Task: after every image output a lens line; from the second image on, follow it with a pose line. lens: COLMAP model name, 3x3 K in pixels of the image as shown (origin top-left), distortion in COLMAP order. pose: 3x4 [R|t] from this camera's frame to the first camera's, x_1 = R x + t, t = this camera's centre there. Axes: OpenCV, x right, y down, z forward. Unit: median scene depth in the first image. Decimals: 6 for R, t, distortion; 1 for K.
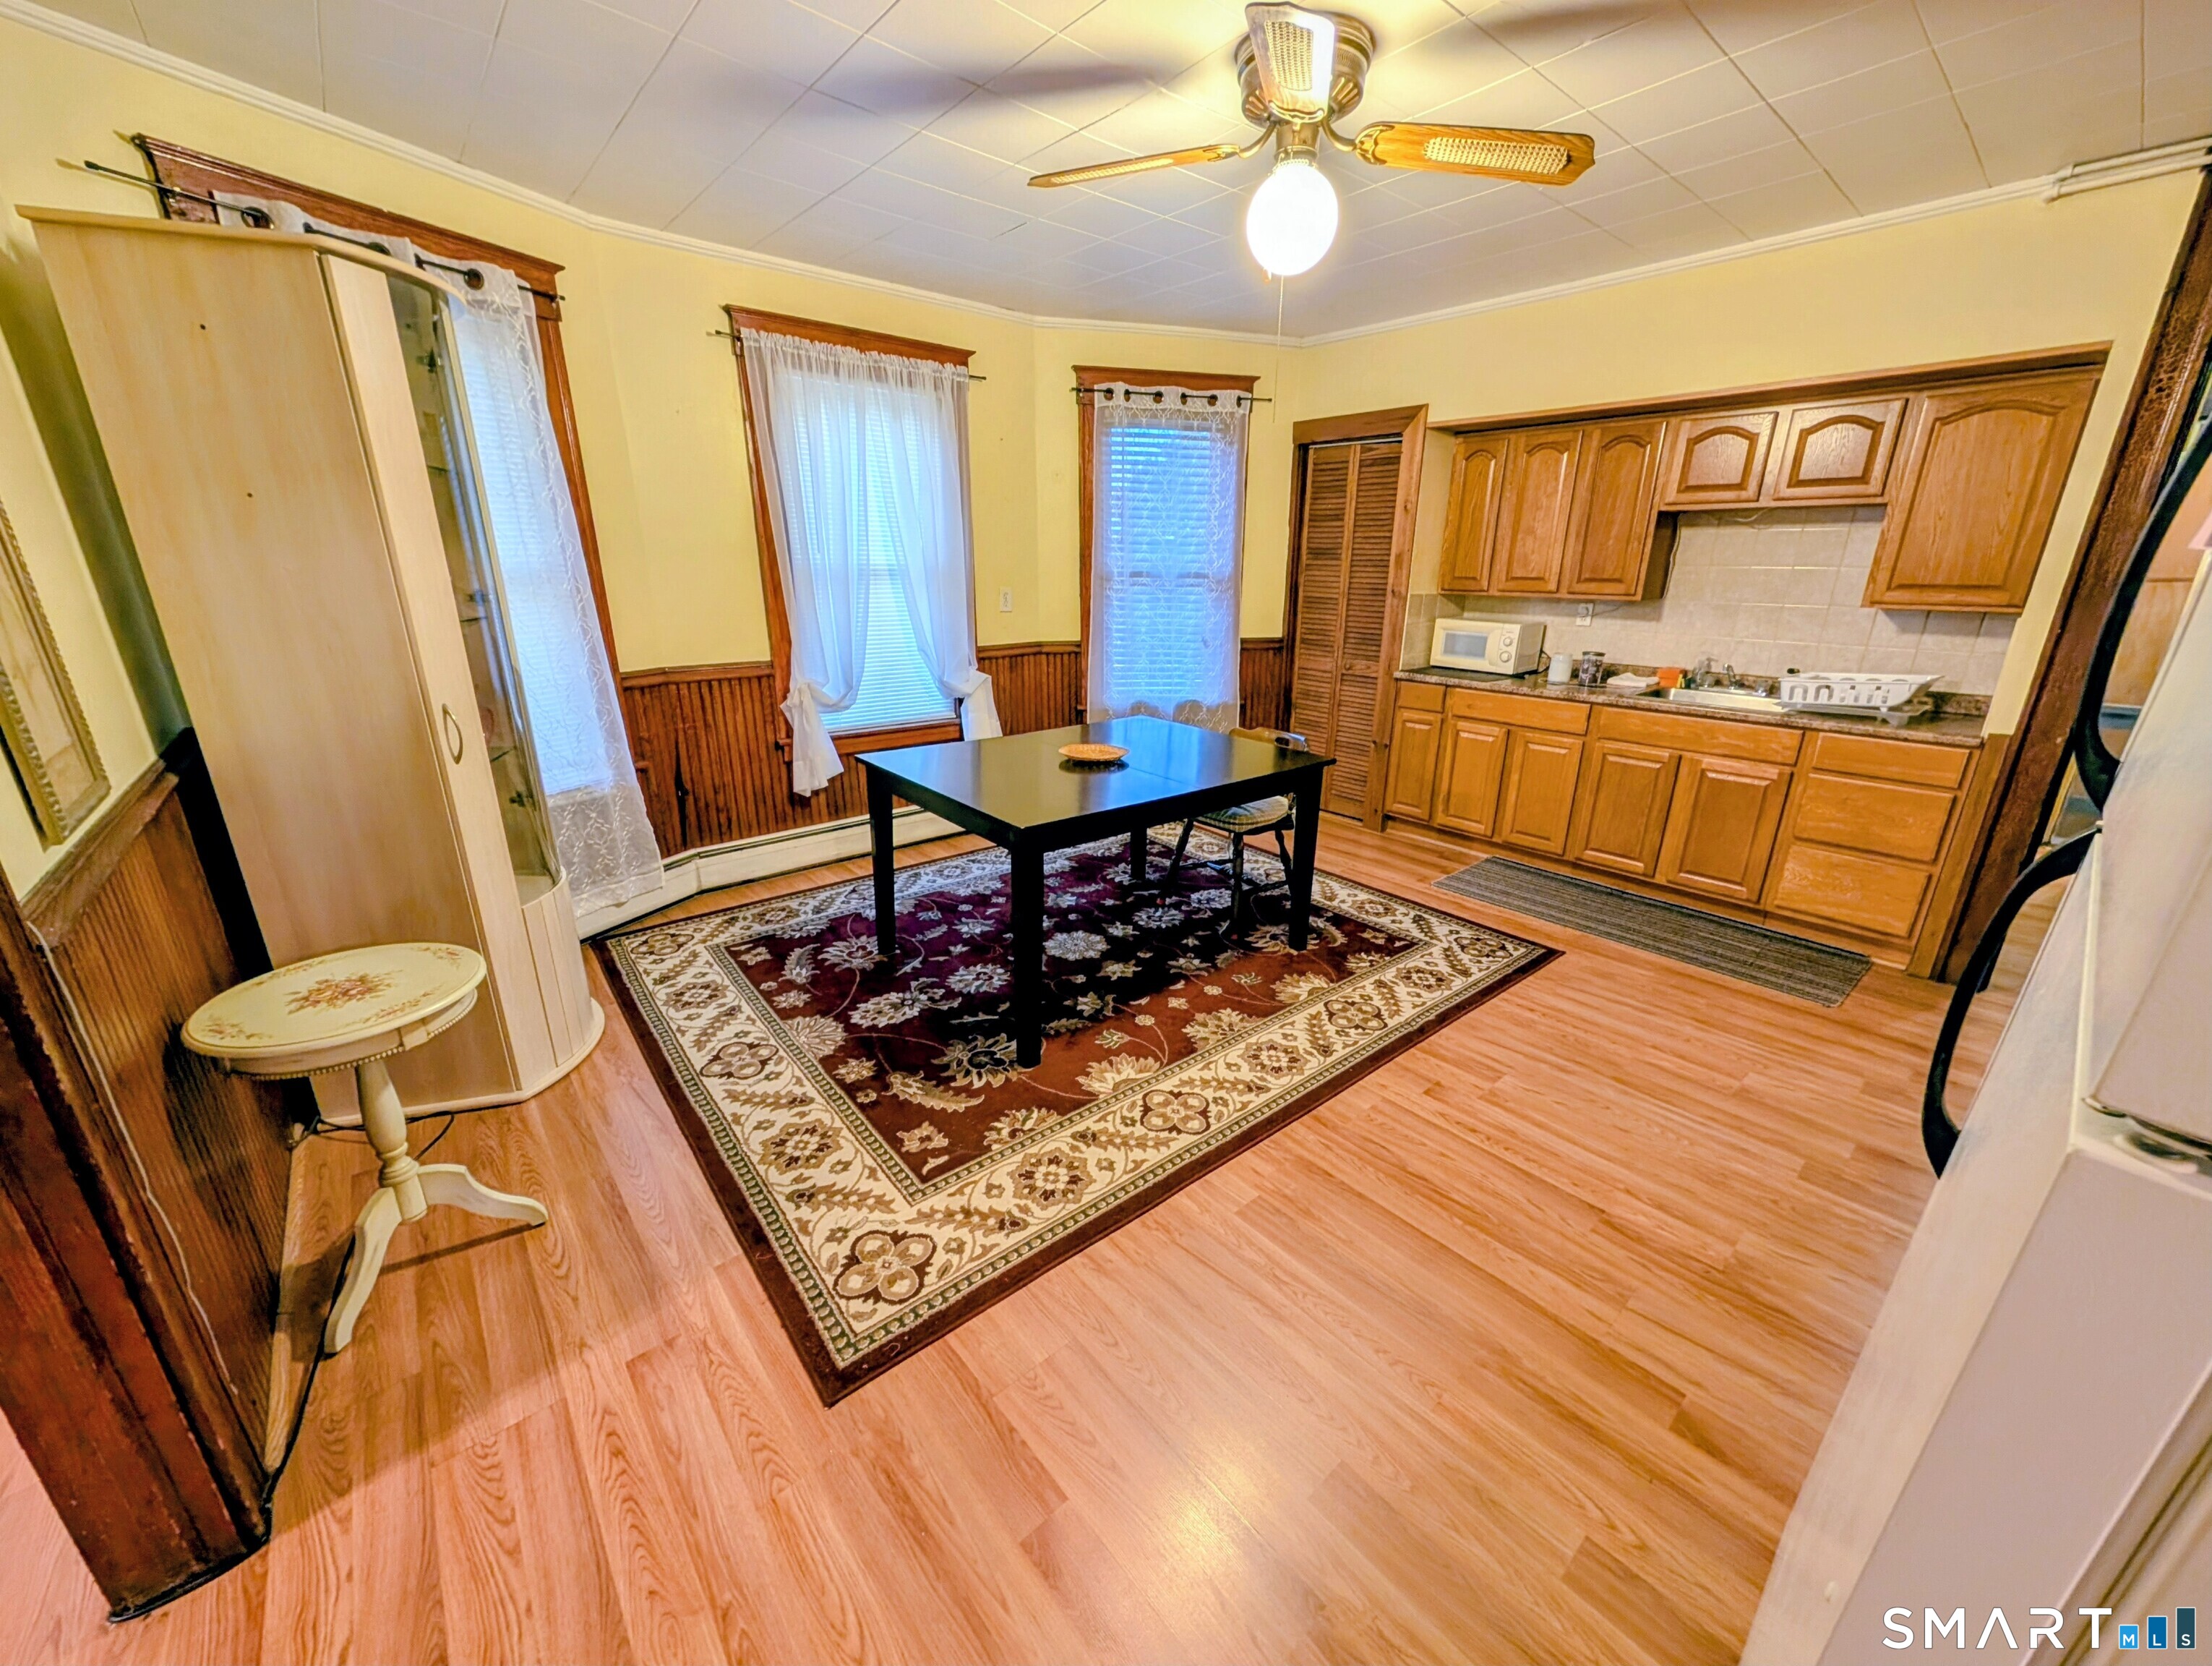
lens RADIAL K [[842.0, 0, 1105.6], [0, 842.0, 831.0], [0, 0, 1]] dist [0.003166, -0.000205]
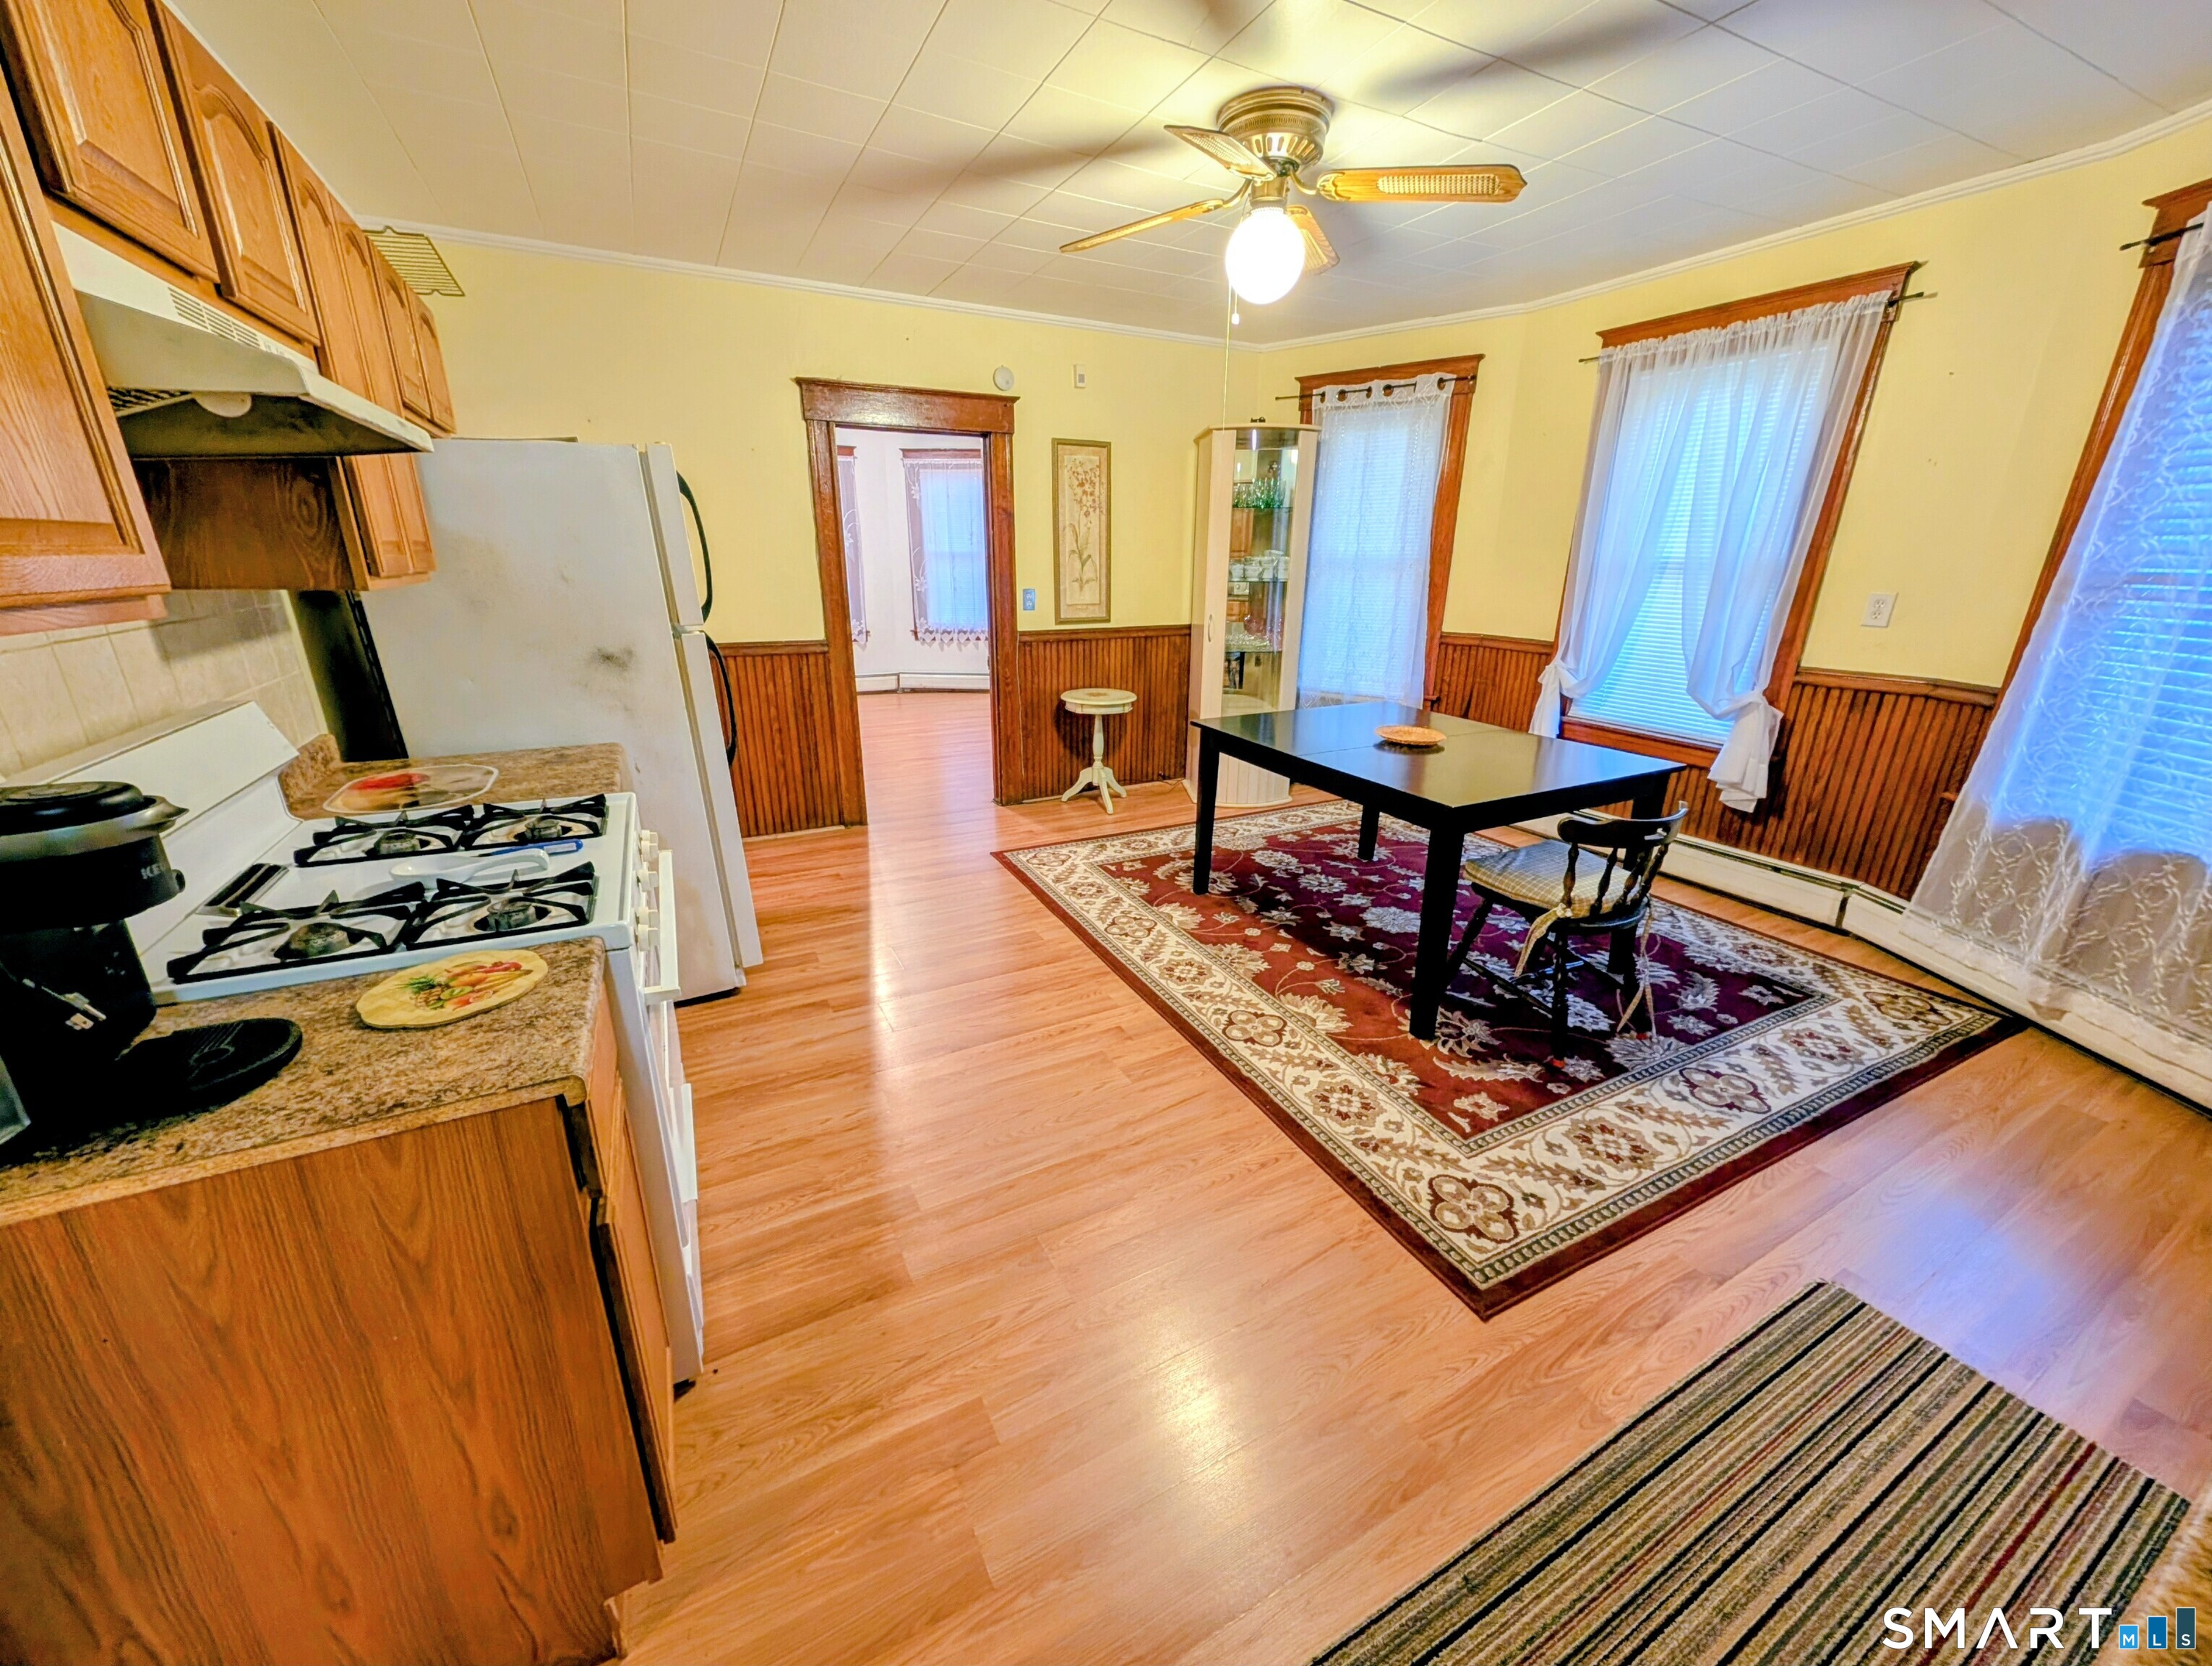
lens RADIAL K [[842.0, 0, 1109.6], [0, 842.0, 833.5], [0, 0, 1]] dist [0.003166, -0.000205]
pose [[-0.219855, 0.300325, -0.928153, 1.076339], [-0.308104, 0.881357, 0.358165, -0.245771], [0.925600, 0.364712, -0.101239, 0.817011]]
